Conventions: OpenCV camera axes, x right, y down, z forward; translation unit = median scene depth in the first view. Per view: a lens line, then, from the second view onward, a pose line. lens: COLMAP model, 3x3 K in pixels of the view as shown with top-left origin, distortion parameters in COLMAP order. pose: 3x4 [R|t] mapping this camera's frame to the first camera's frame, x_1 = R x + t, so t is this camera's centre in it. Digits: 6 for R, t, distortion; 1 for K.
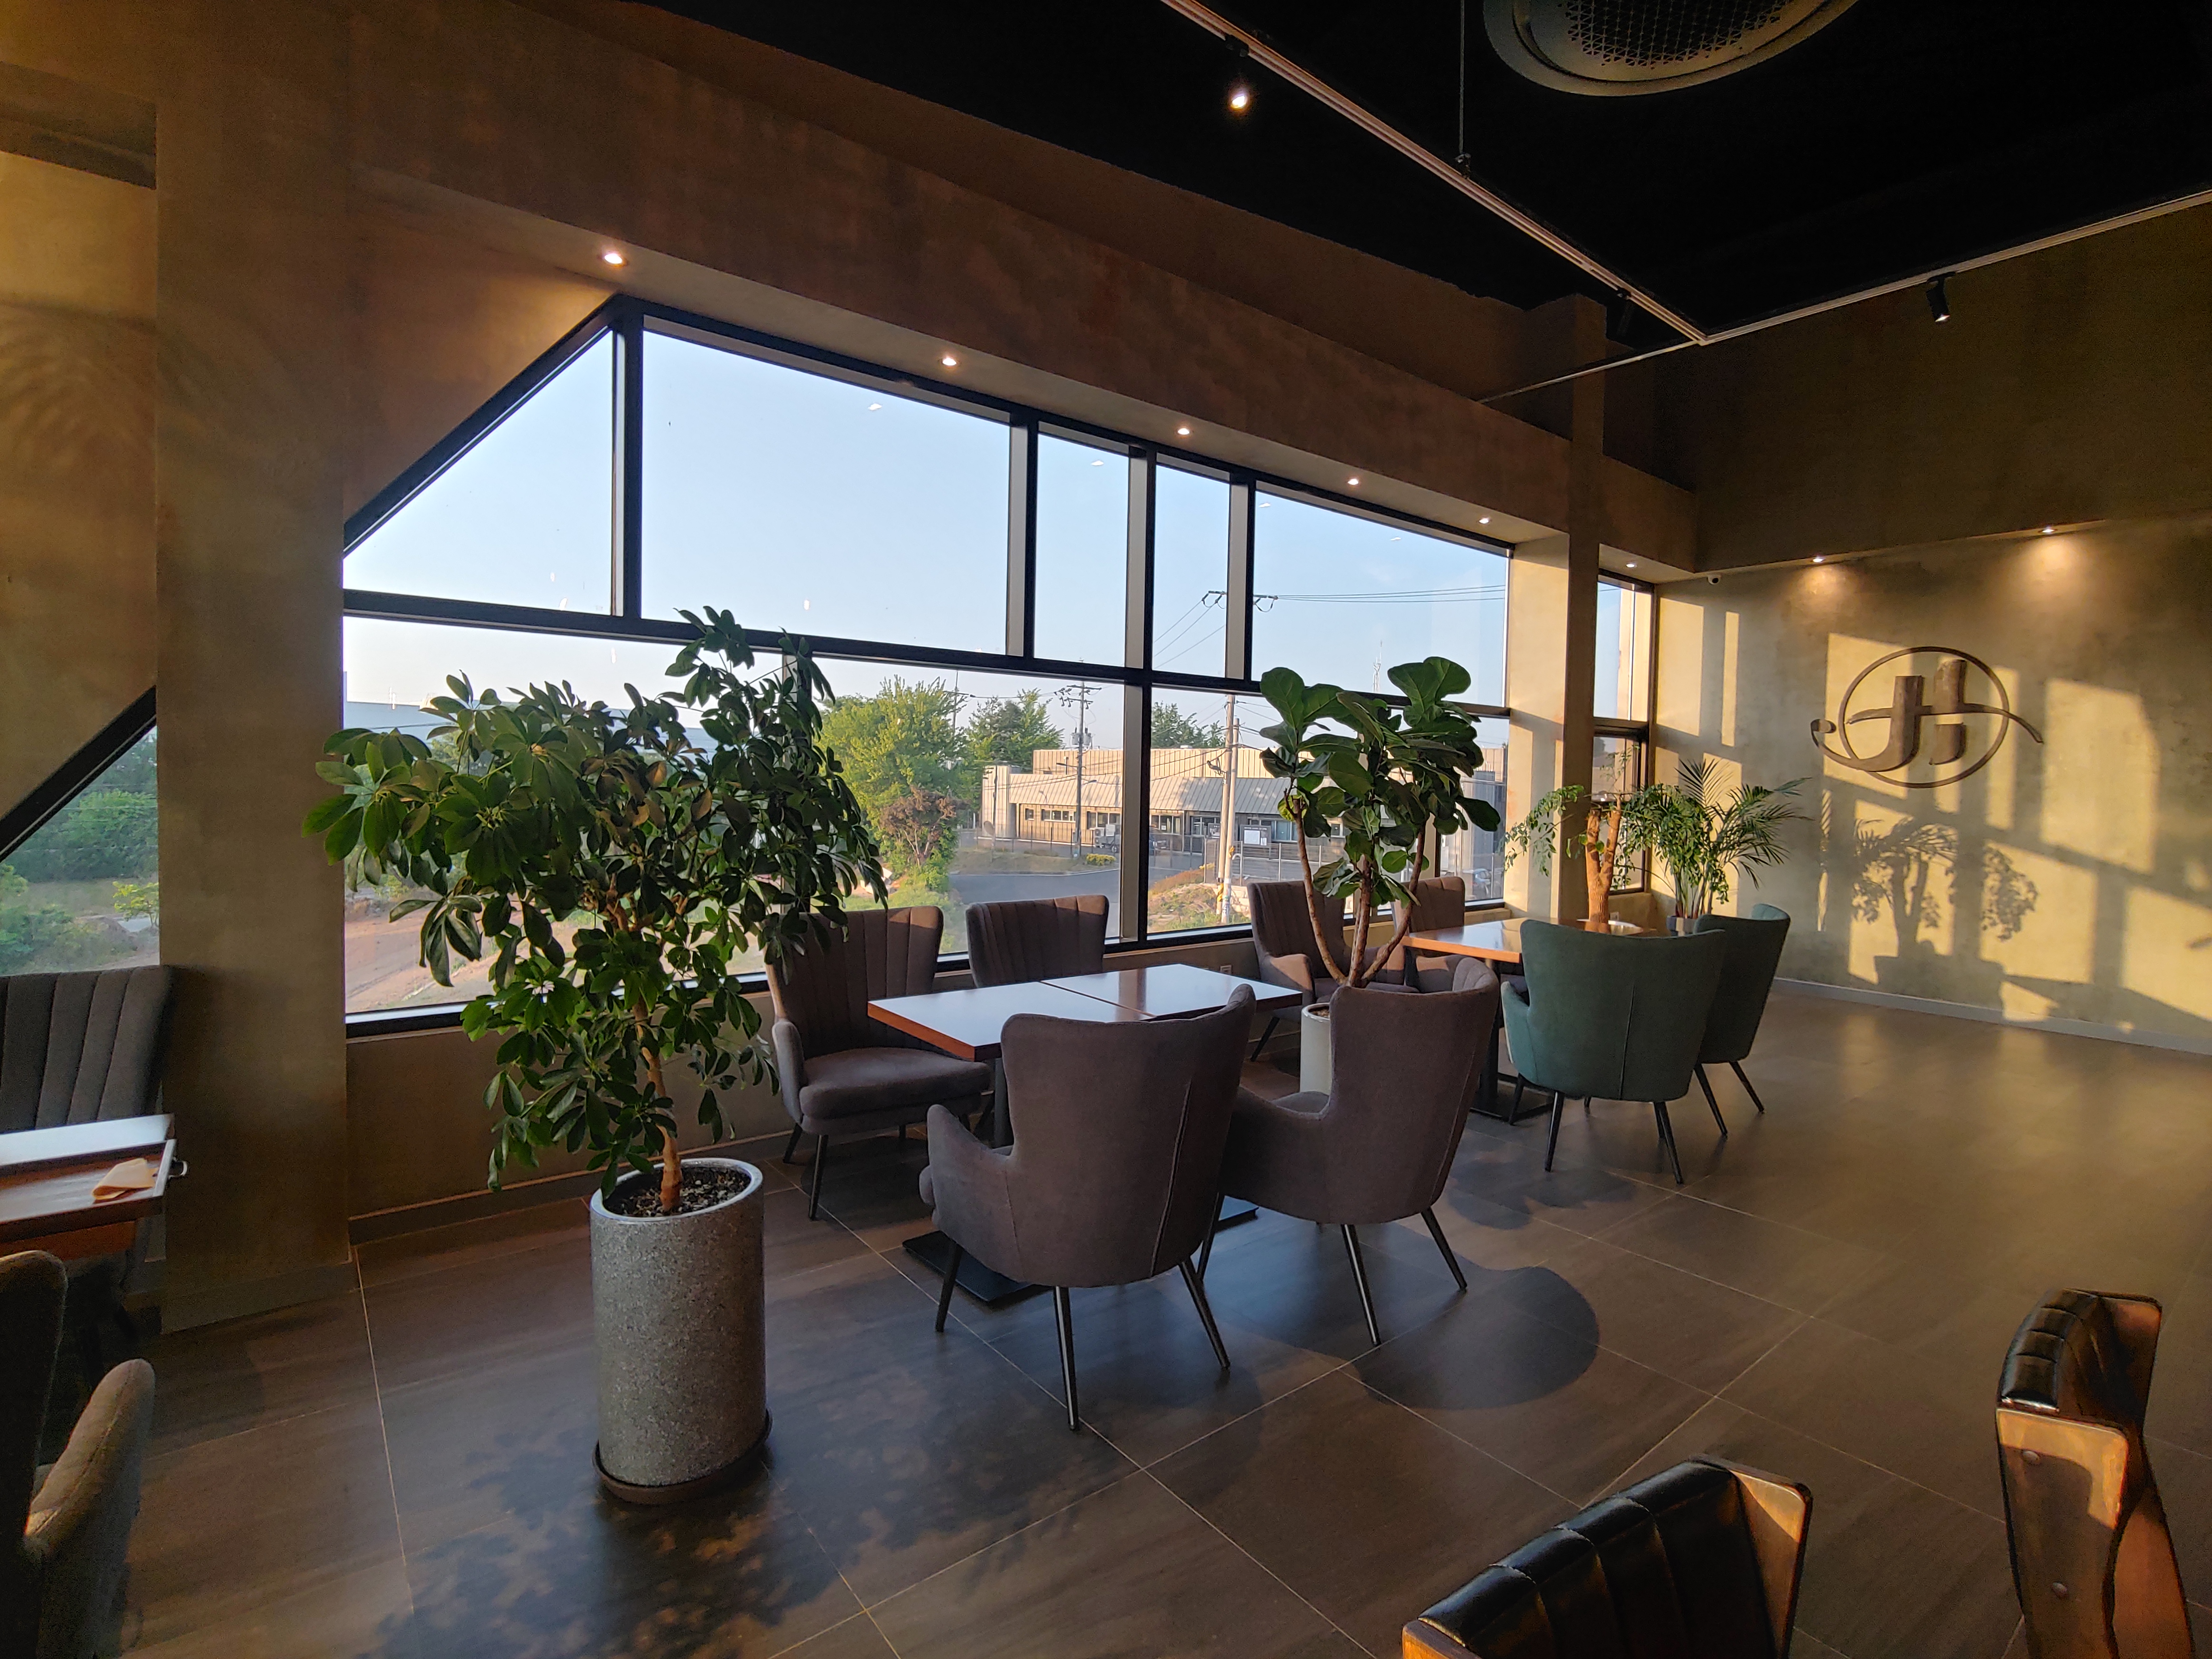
lens RADIAL K [[1031.3, 0, 1109.4], [0, 1031.3, 810.4], [0, 0, 1]] dist [-0.010716, -0.001623]
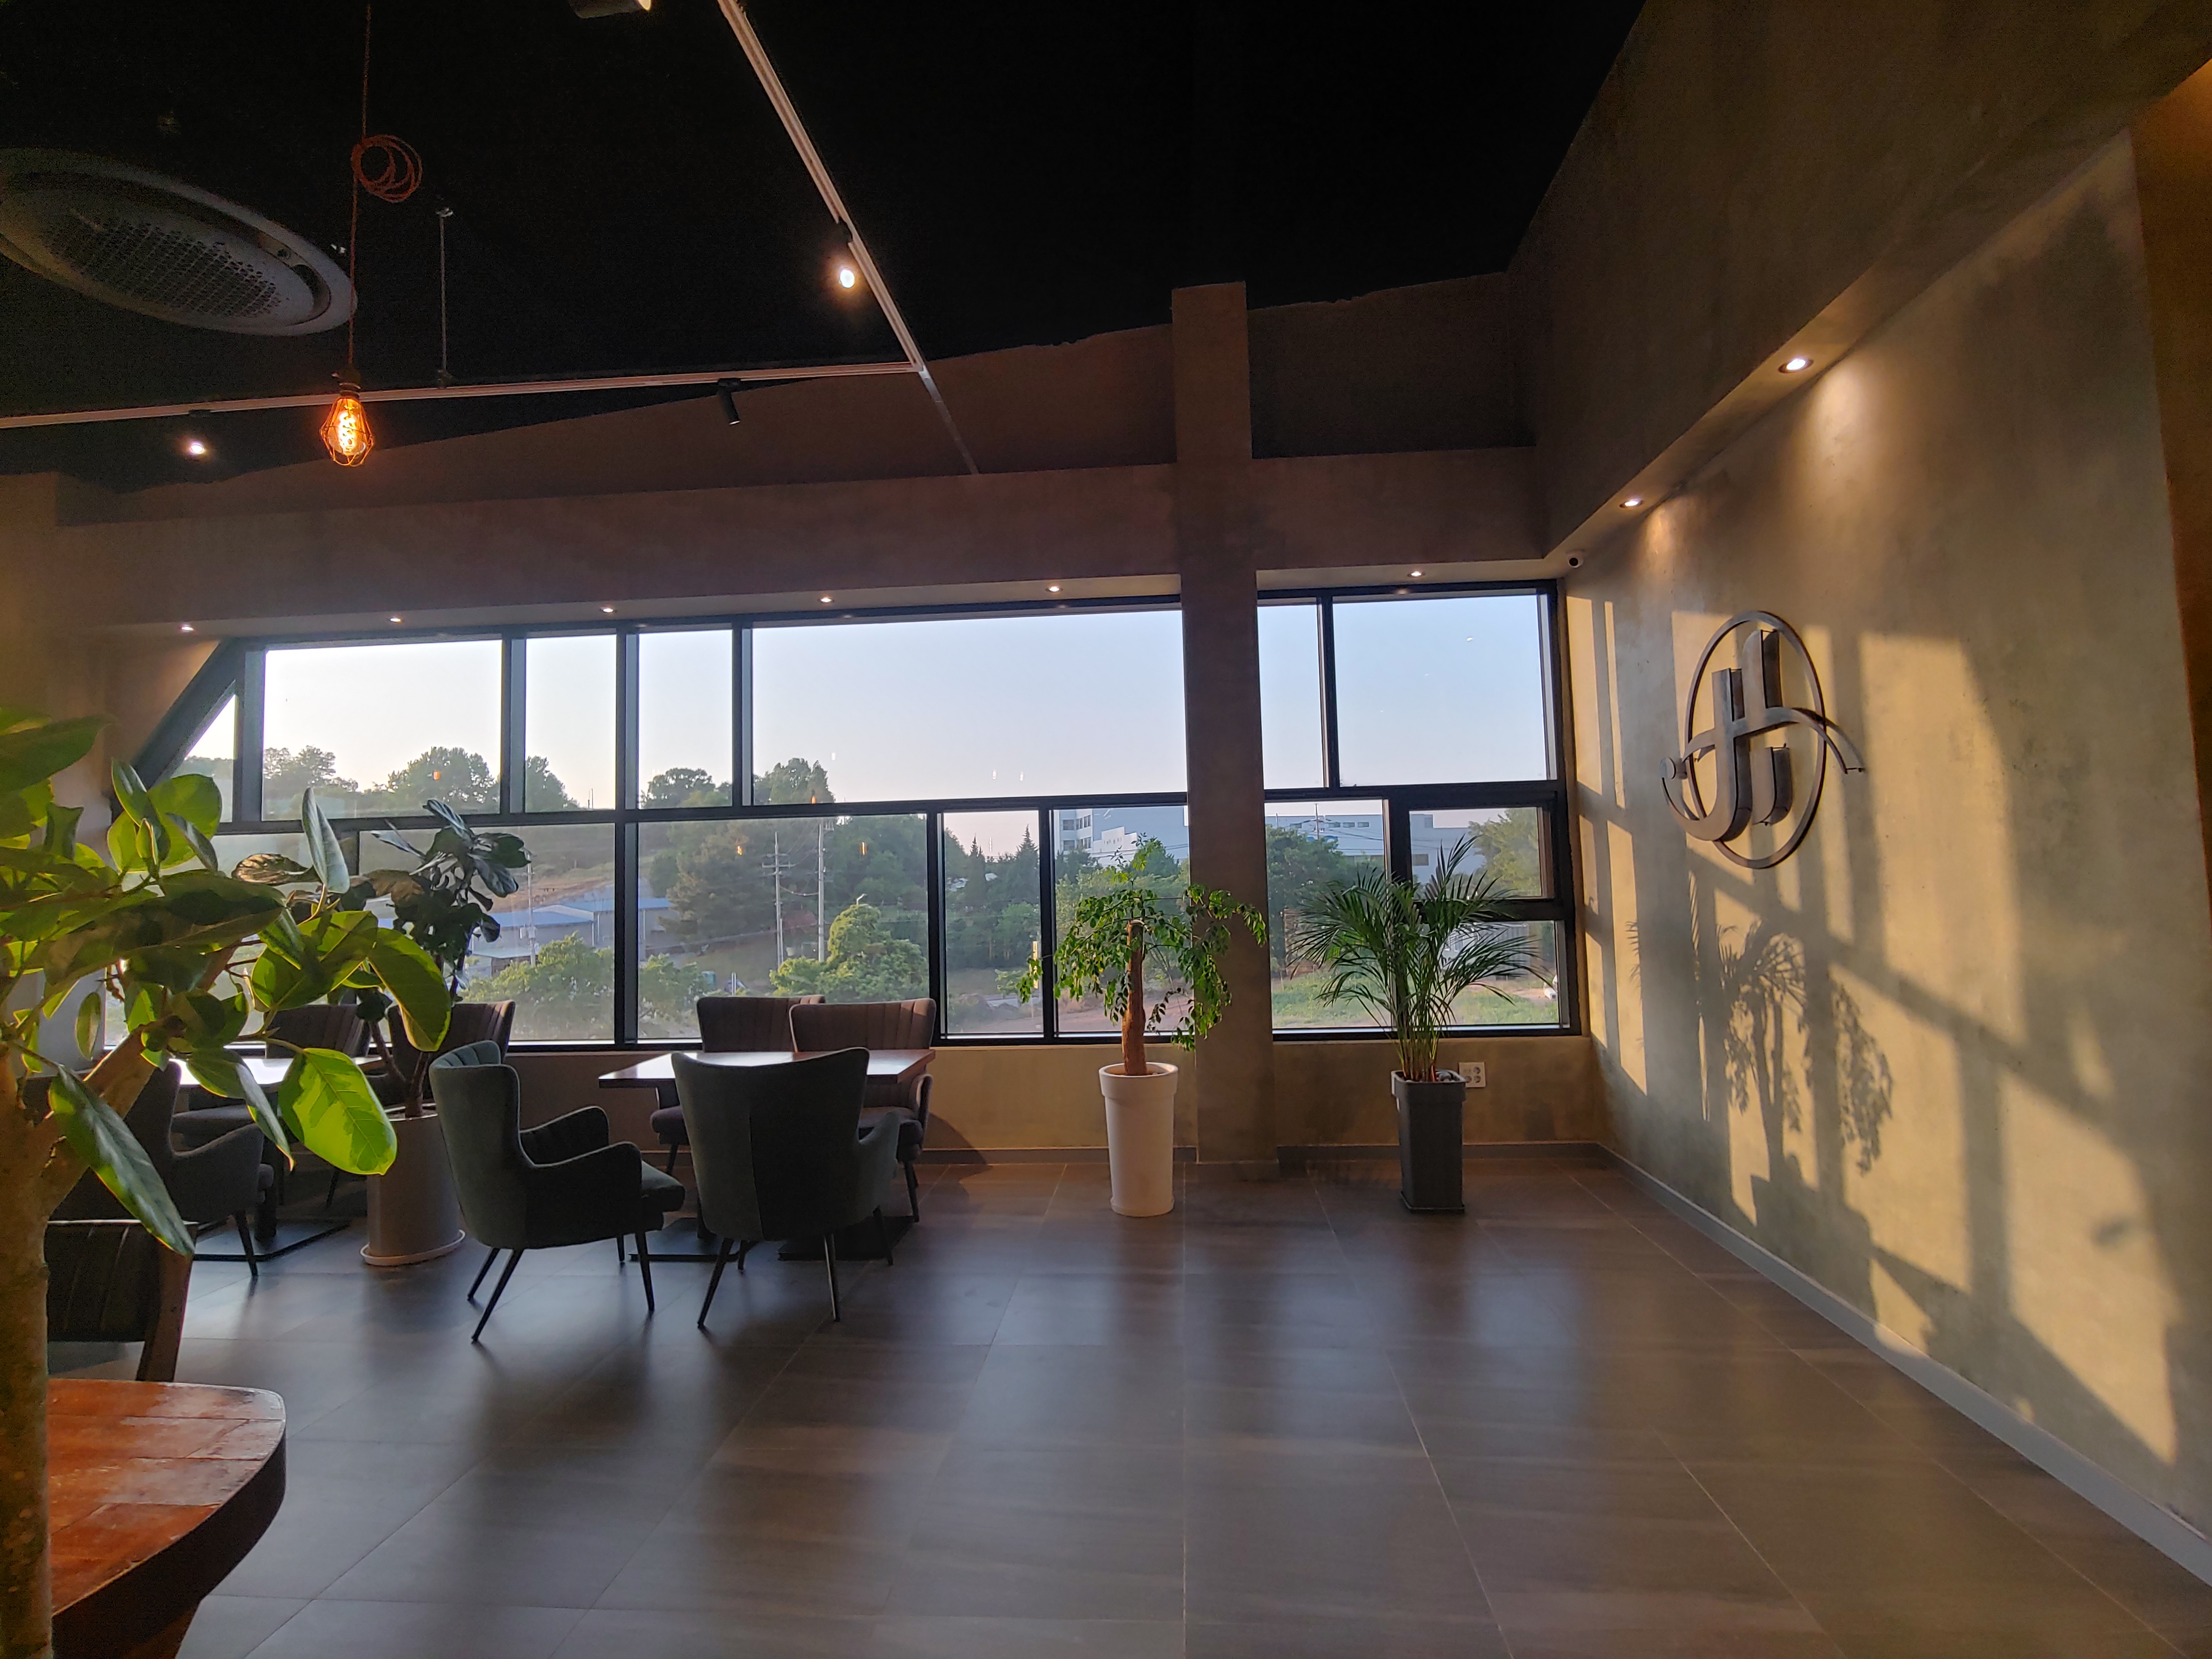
lens RADIAL K [[1031.3, 0, 1109.4], [0, 1031.3, 810.4], [0, 0, 1]] dist [-0.010716, -0.001623]
pose [[0.738153, -0.074313, -0.670528, 0.957120], [0.007935, 0.994802, -0.101517, 0.001064], [0.674587, 0.069615, 0.734906, 0.383284]]
